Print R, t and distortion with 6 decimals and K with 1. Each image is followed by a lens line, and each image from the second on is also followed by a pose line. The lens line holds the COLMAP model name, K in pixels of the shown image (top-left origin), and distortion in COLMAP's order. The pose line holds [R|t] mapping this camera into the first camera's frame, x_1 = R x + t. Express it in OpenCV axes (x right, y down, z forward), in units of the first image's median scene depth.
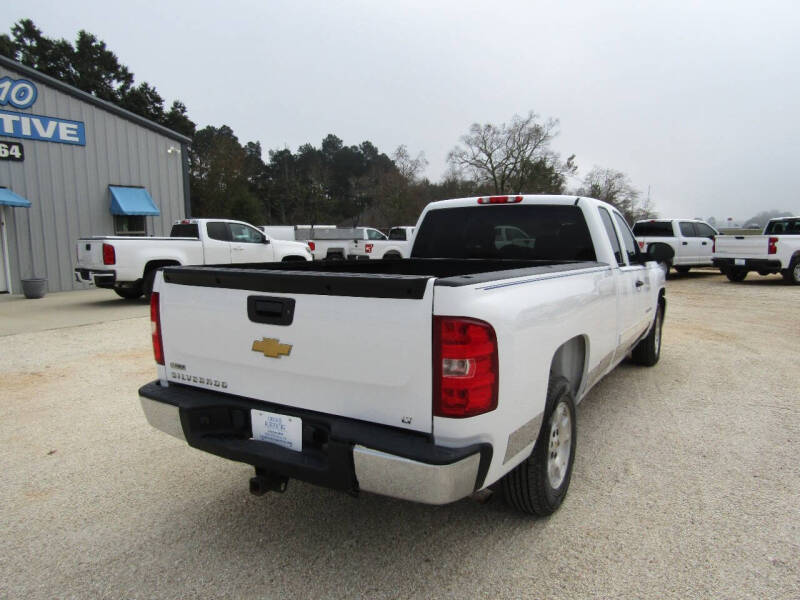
lens RADIAL K [[567.4, 0, 401.4], [0, 567.4, 300.4], [0, 0, 1]] dist [-0.012515, 0.004341]
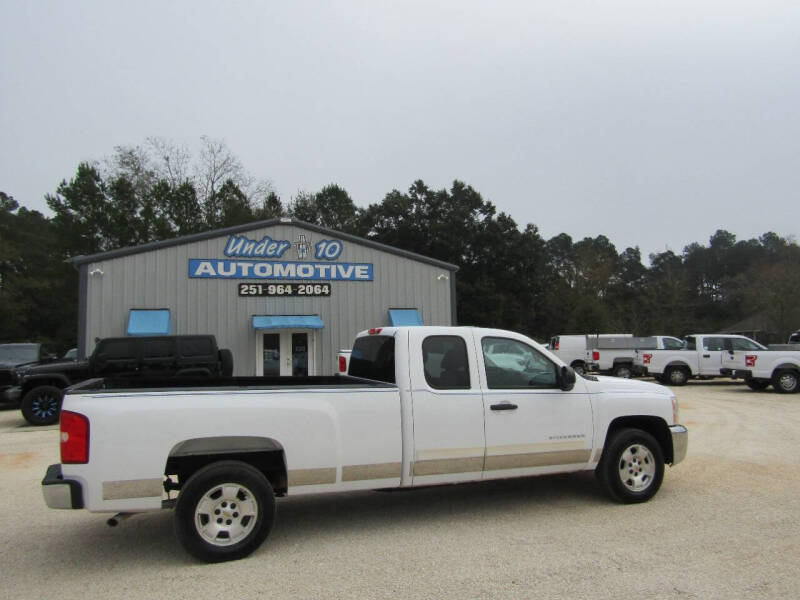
lens RADIAL K [[566.9, 0, 401.5], [0, 566.9, 299.8], [0, 0, 1]] dist [-0.010258, -0.000830]
pose [[0.784024, -0.053361, -0.618433, 0.302098], [-0.062308, 0.984501, -0.163937, -0.013447], [0.617596, 0.167064, 0.768547, 0.018935]]
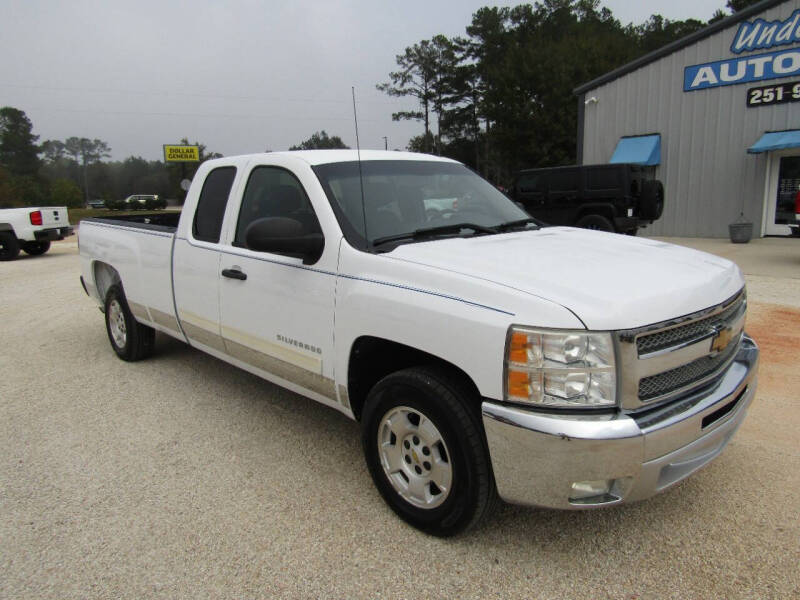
lens RADIAL K [[566.9, 0, 401.5], [0, 566.9, 299.8], [0, 0, 1]] dist [-0.010258, -0.000830]
pose [[-0.261563, 0.197088, -0.944850, 0.334422], [-0.081696, 0.970896, 0.225137, -0.055903], [0.961723, 0.136078, -0.237849, 0.446068]]
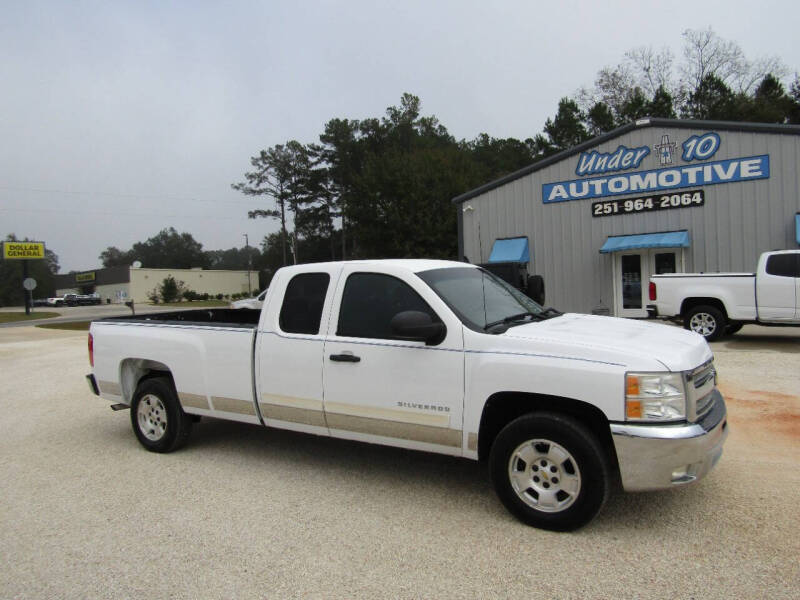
lens RADIAL K [[566.9, 0, 401.5], [0, 566.9, 299.8], [0, 0, 1]] dist [-0.010258, -0.000830]
pose [[-0.002154, 0.043091, -0.999069, 0.416198], [-0.073667, 0.996350, 0.043133, -0.052632], [0.997281, 0.073691, 0.001028, 0.353157]]
